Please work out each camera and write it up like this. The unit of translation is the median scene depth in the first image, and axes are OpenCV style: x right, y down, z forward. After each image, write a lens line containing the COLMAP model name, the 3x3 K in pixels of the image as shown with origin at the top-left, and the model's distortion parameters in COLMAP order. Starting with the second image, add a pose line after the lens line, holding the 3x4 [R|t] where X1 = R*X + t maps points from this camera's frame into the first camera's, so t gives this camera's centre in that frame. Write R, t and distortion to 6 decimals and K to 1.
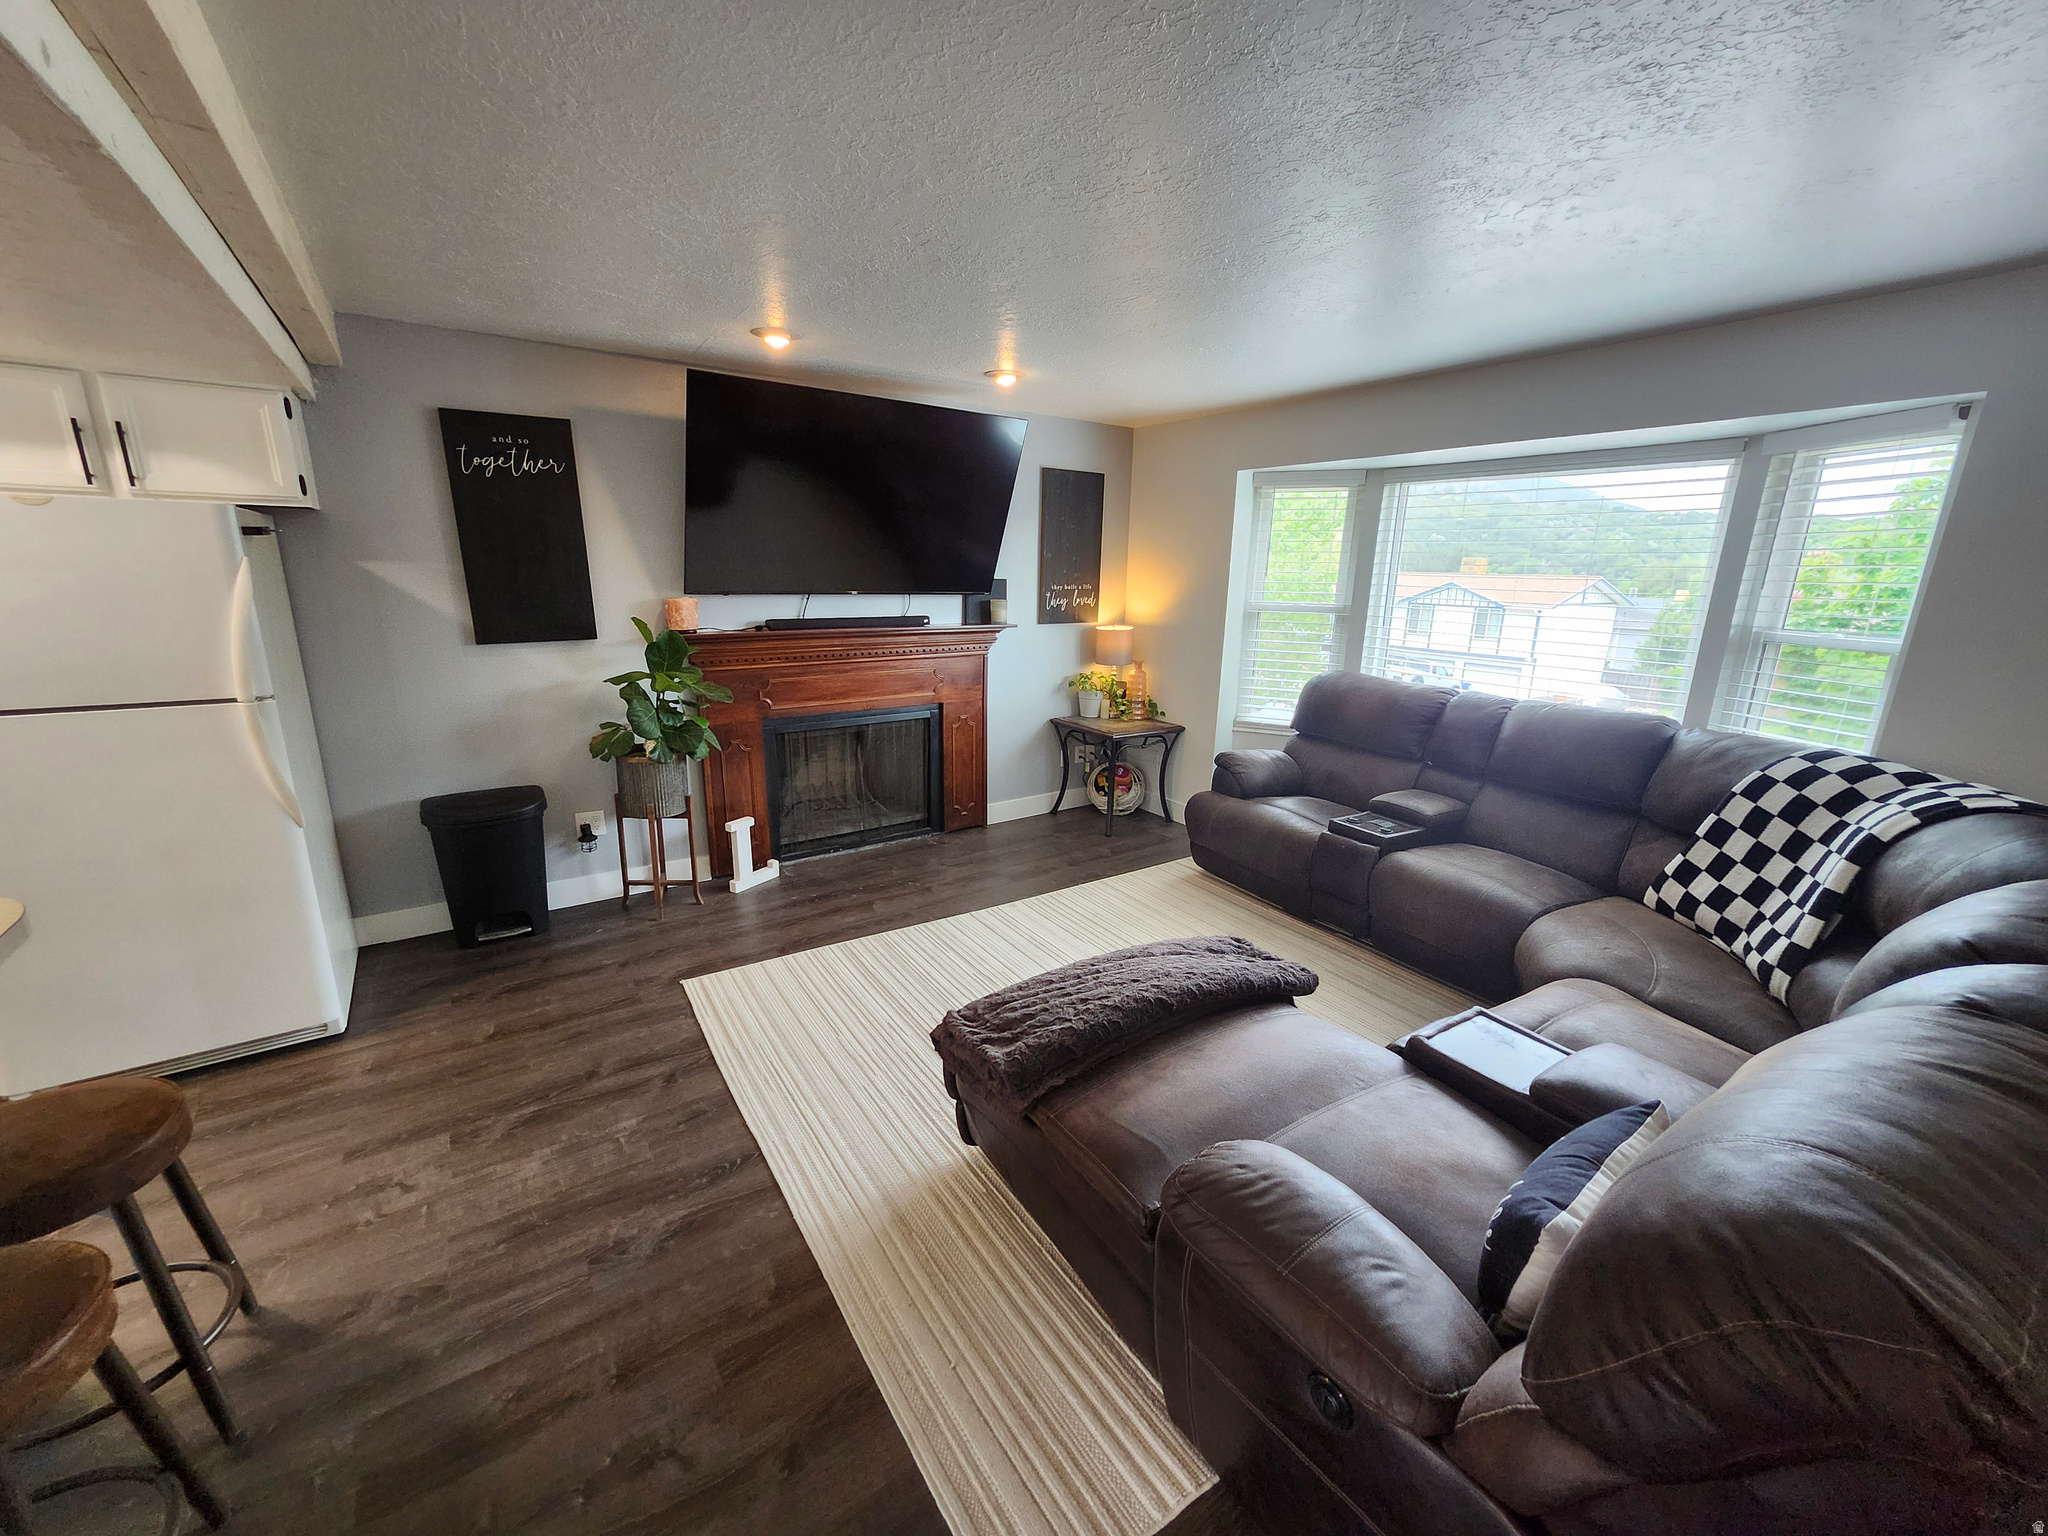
lens RADIAL K [[805.2, 0, 1032.1], [0, 805.2, 787.7], [0, 0, 1]] dist [-0.002246, -0.000444]
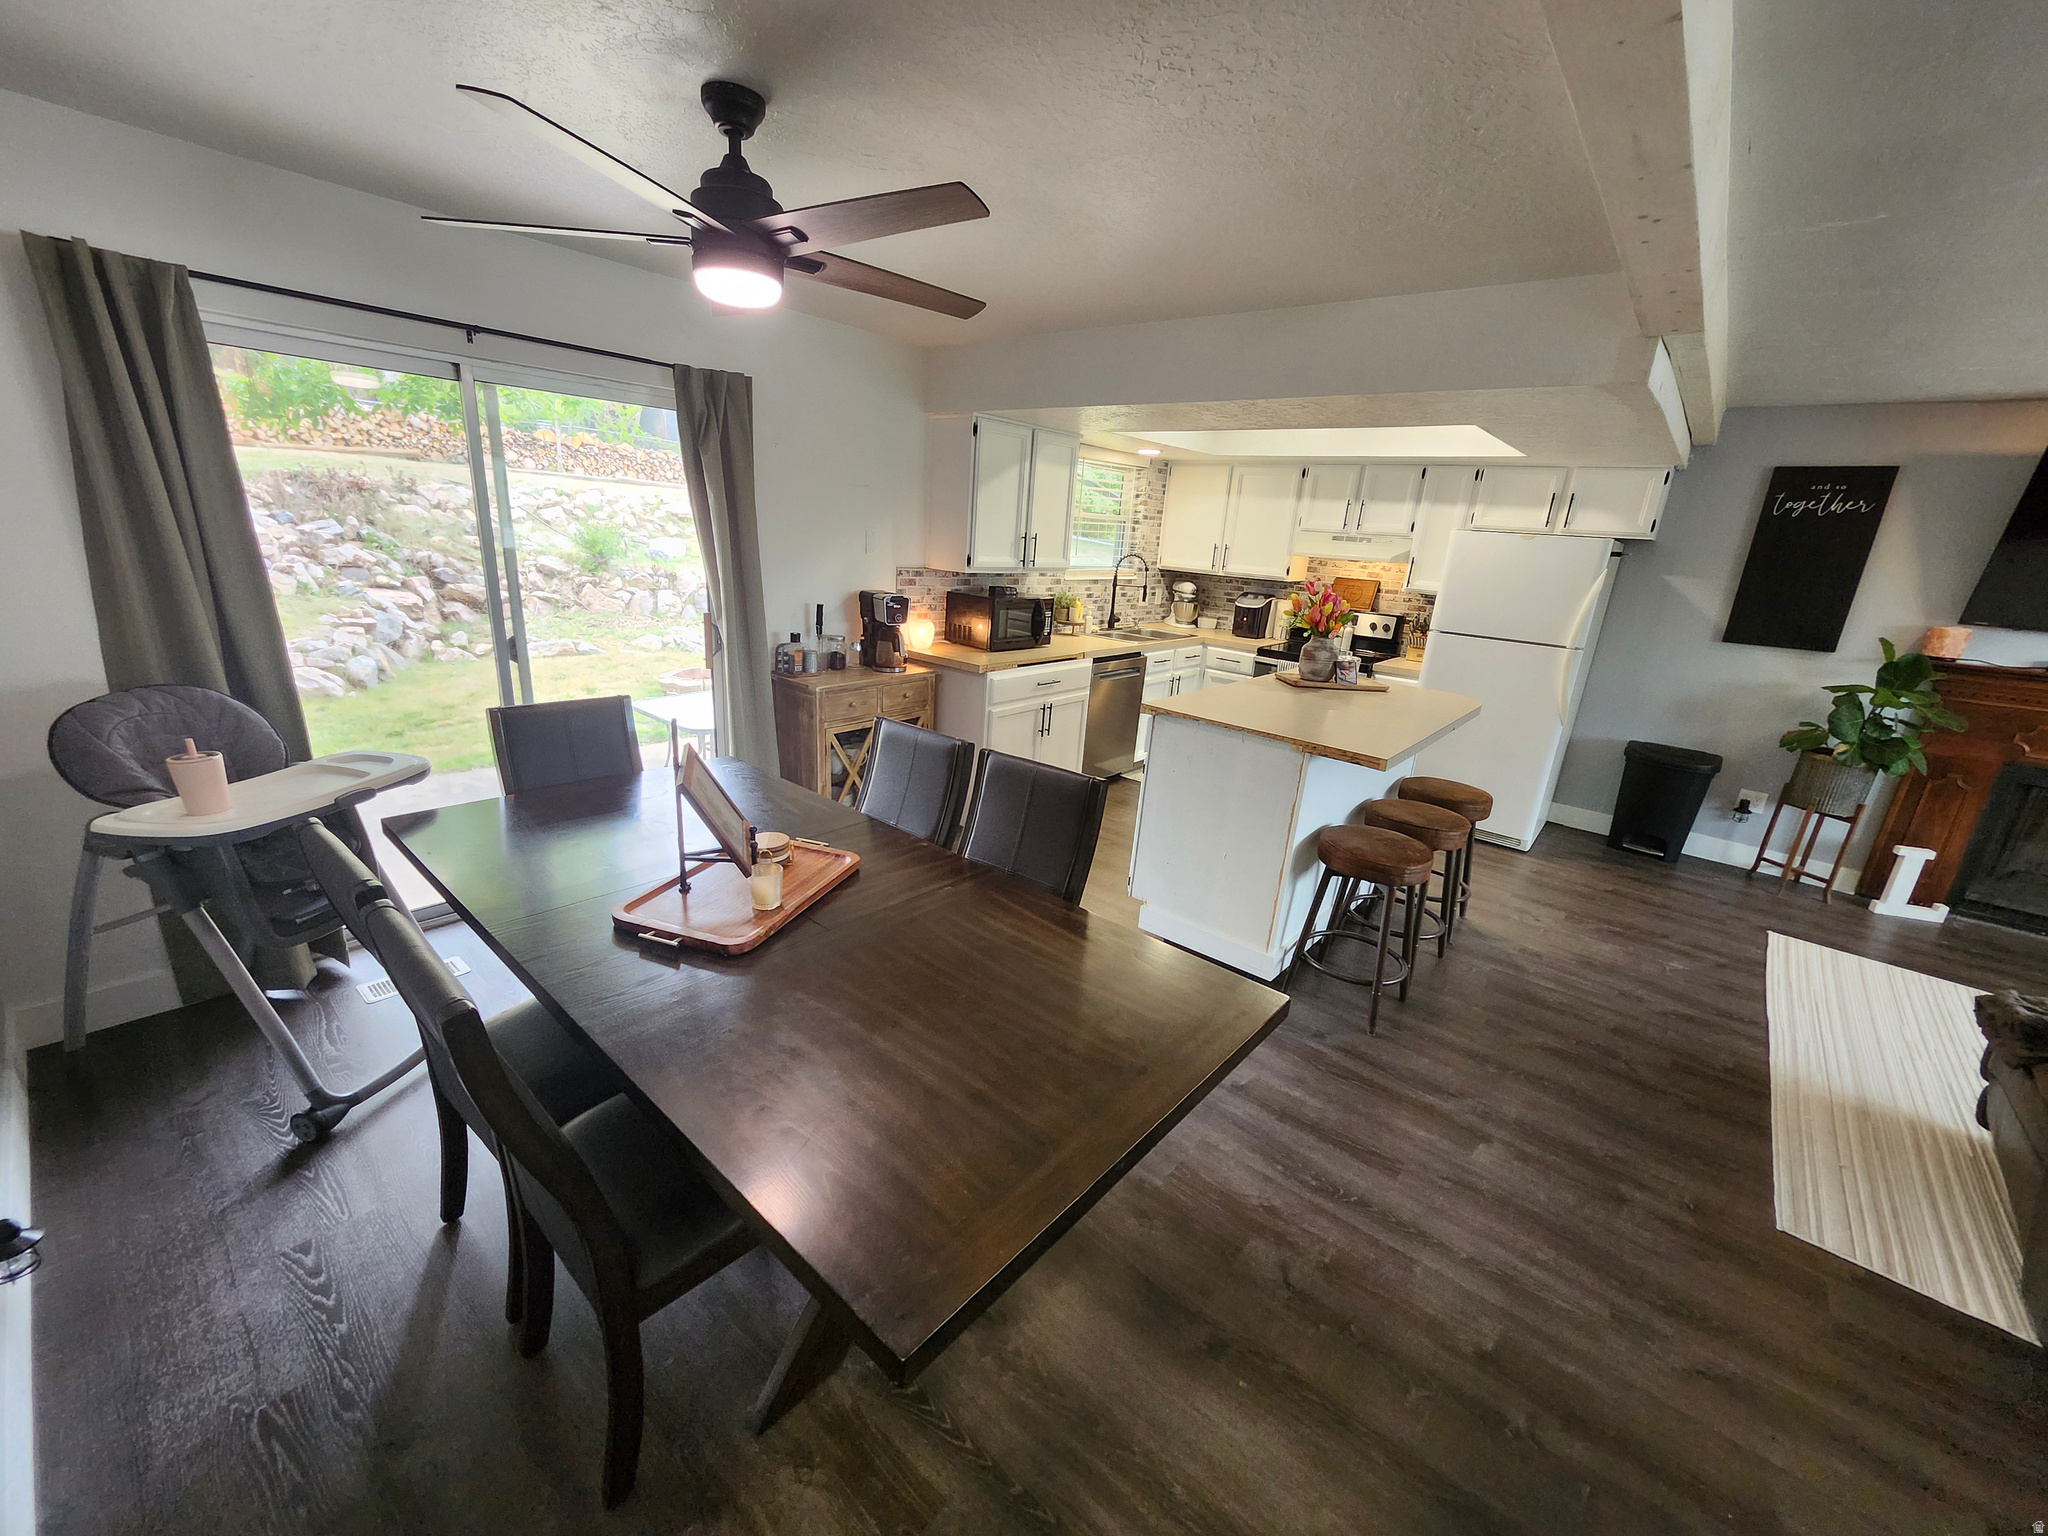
lens RADIAL K [[806.1, 0, 1024.0], [0, 806.1, 768.0], [0, 0, 1]] dist [0.000900, -0.000086]
pose [[0.253042, 0.275247, -0.927475, 0.286917], [-0.311620, 0.930770, 0.191206, 0.111542], [0.915895, 0.240636, 0.321296, -0.400741]]
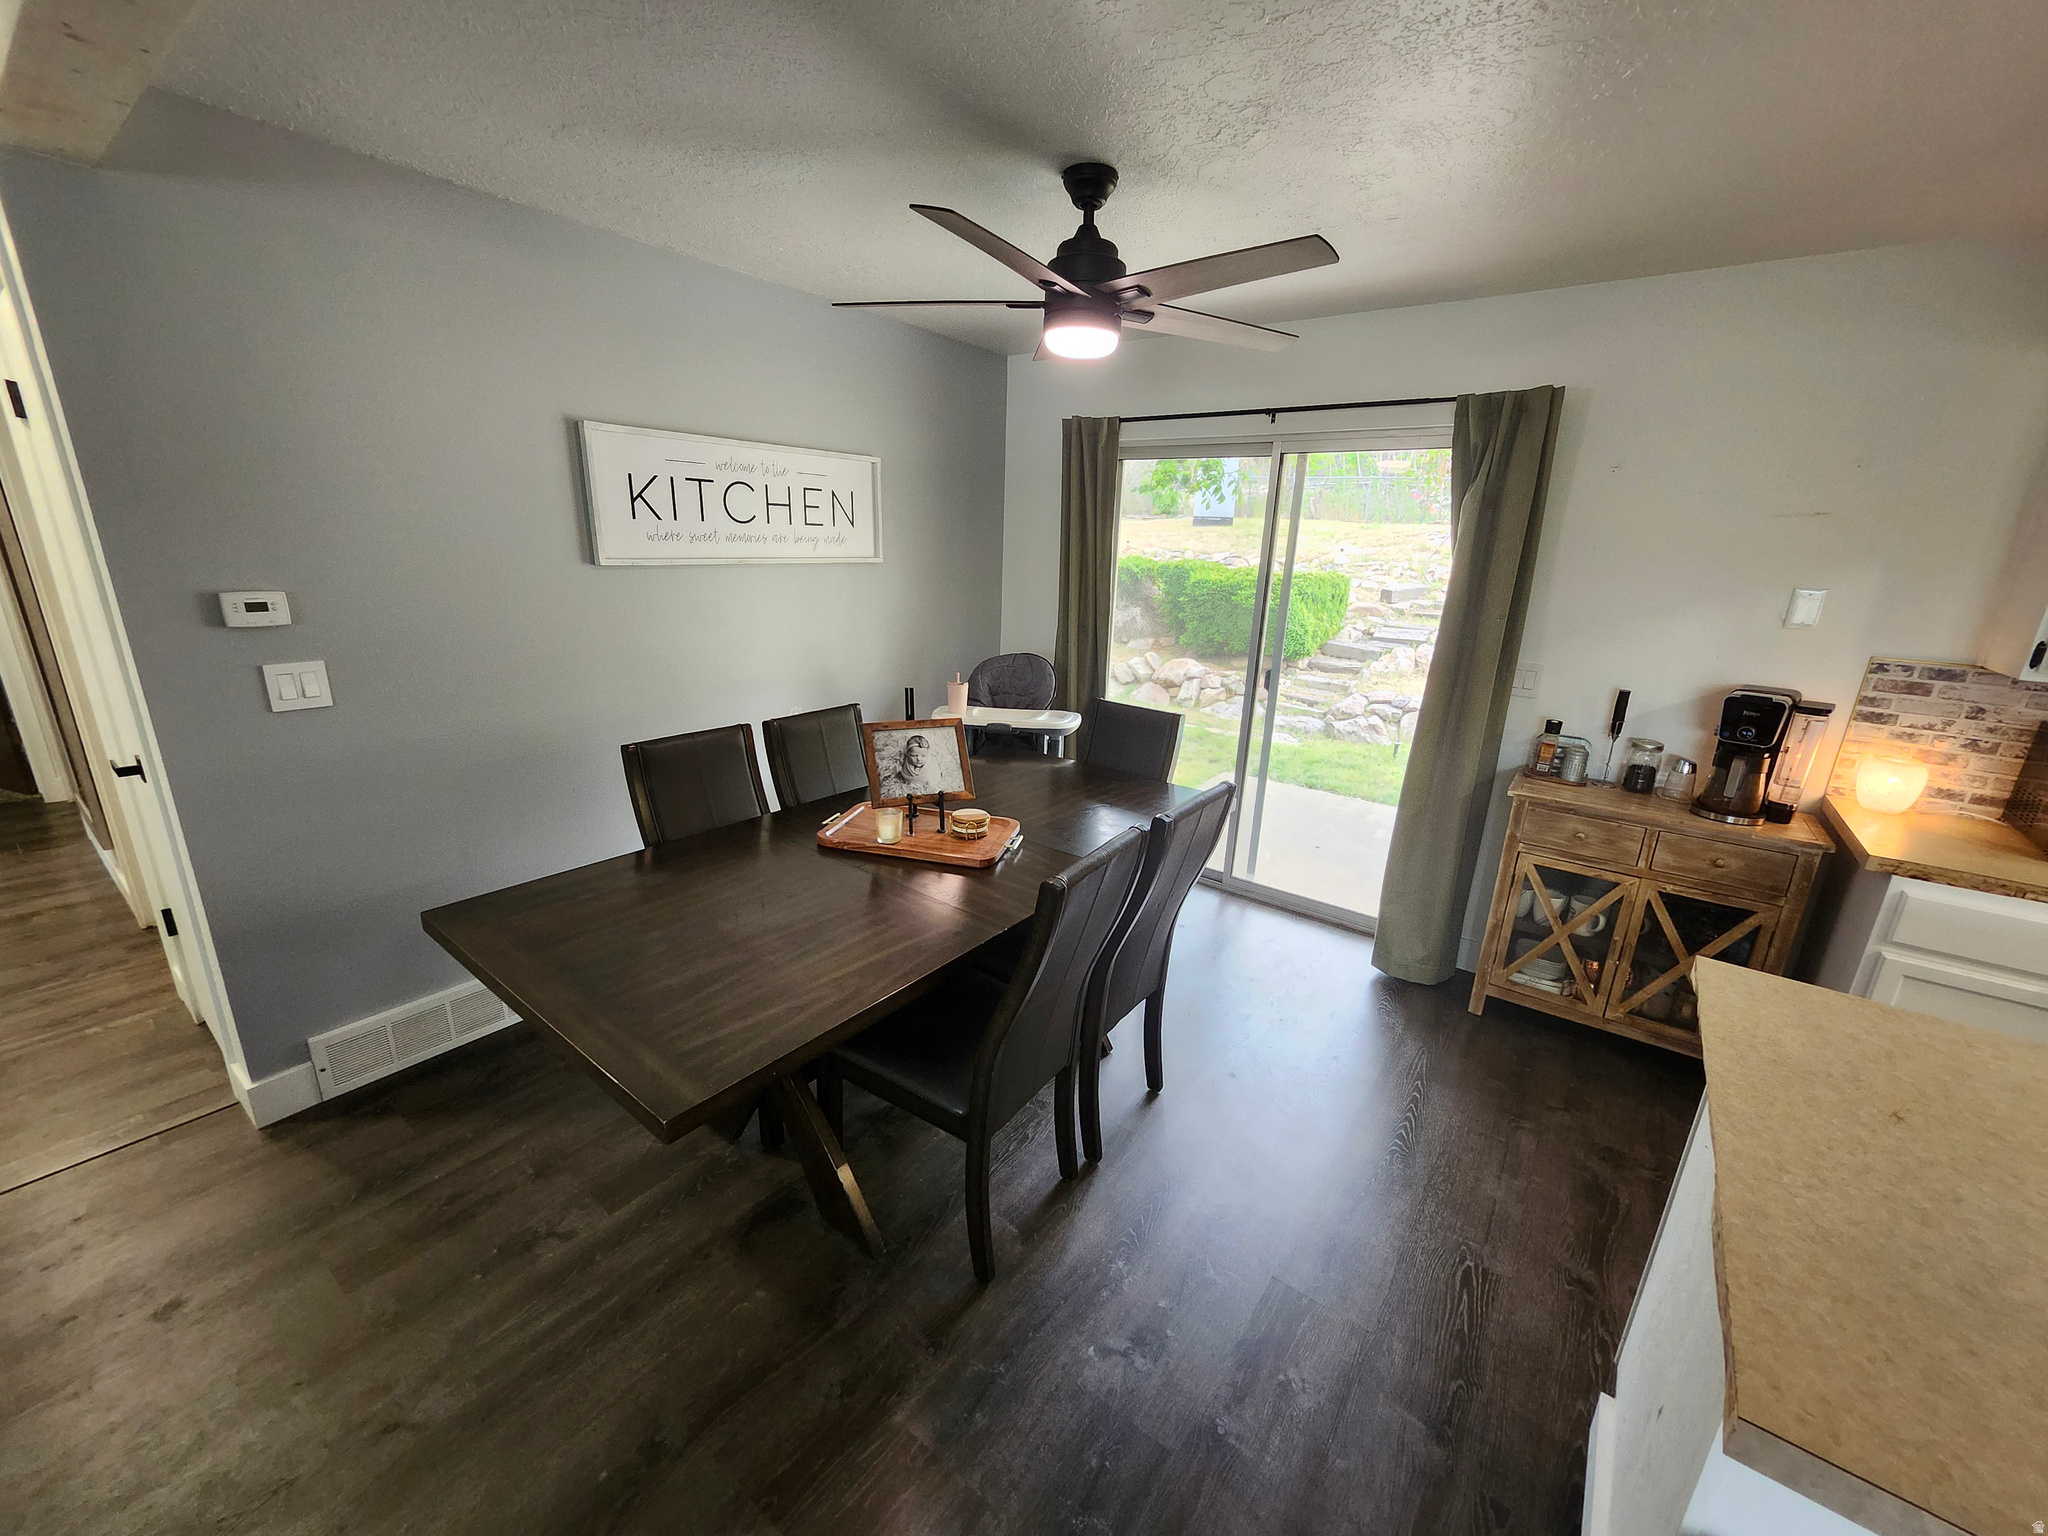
lens RADIAL K [[810.3, 0, 1021.9], [0, 810.3, 772.5], [0, 0, 1]] dist [0.000549, 0.000052]
pose [[-0.949733, 0.038524, -0.310681, -0.442435], [-0.132728, 0.849245, 0.511044, -0.197396], [0.283532, 0.526592, -0.801443, 0.633523]]
